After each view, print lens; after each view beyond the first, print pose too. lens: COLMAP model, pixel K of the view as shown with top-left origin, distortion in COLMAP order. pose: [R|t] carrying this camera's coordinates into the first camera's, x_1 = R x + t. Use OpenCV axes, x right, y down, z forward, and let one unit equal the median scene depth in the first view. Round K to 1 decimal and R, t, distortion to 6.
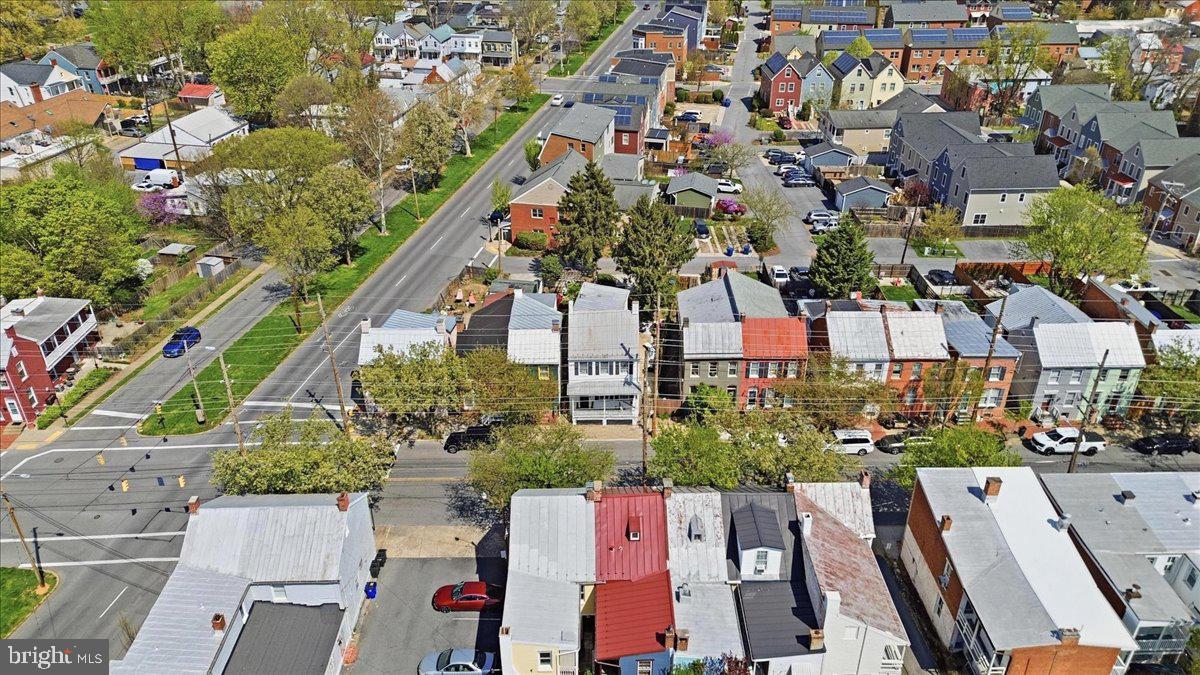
lens RADIAL K [[850.9, 0, 600.0], [0, 850.9, 337.5], [0, 0, 1]] dist [0.089080, -0.093464]
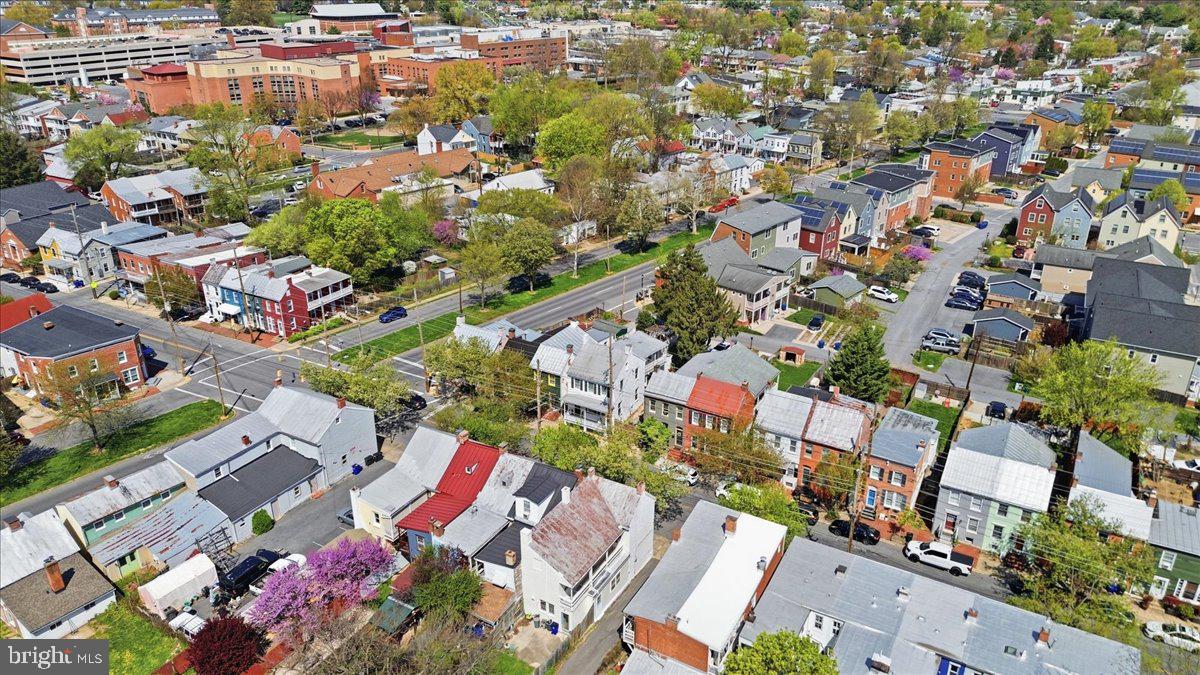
lens RADIAL K [[850.9, 0, 600.0], [0, 850.9, 337.5], [0, 0, 1]] dist [0.089080, -0.093464]
pose [[0.857836, 0.210142, -0.468997, 0.543572], [-0.254515, 0.966524, -0.032462, 0.000409], [0.446475, 0.147214, 0.882603, -0.144206]]
